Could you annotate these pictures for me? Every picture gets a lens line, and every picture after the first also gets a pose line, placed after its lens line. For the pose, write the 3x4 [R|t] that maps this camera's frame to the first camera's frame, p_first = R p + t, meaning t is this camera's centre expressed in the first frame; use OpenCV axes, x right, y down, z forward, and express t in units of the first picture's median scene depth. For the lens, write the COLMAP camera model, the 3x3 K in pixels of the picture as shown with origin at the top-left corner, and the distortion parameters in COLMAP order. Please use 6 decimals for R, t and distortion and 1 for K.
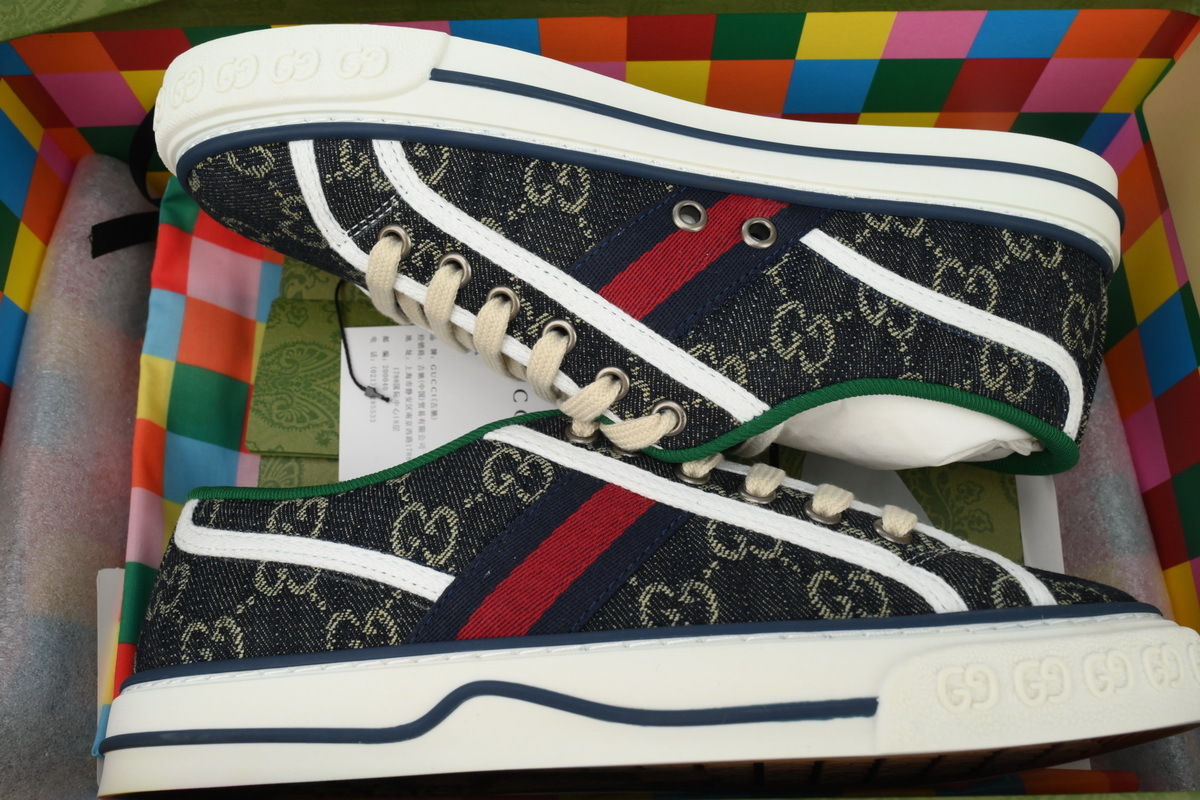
lens RADIAL K [[1041.2, 0, 600.0], [0, 1041.2, 400.0], [0, 0, 1]] dist [0.038329, -0.003679]
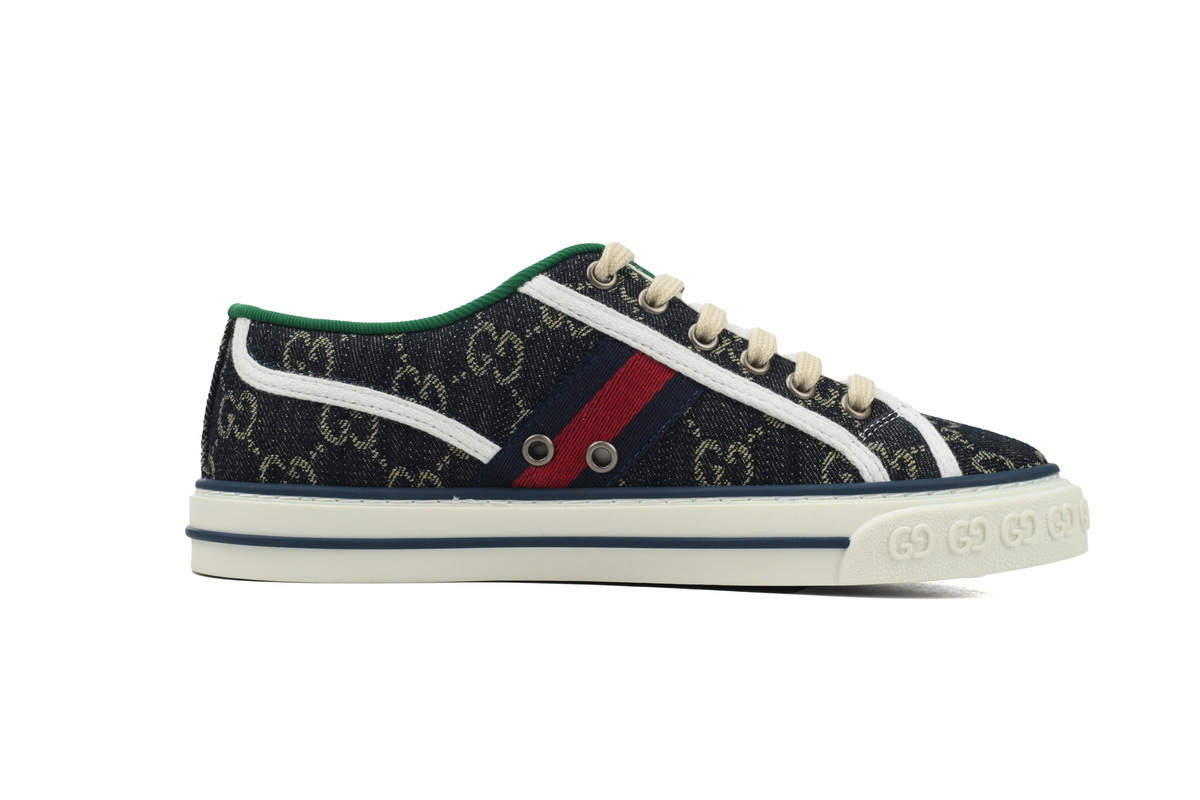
lens RADIAL K [[1328.8, 0, 600.0], [0, 1328.8, 400.0], [0, 0, 1]] dist [0.003760, 0.005899]
pose [[-0.992645, 0.105103, -0.060083, 0.170337], [-0.117103, -0.959495, 0.256237, -0.492470], [-0.030718, 0.261388, 0.964745, -0.398762]]
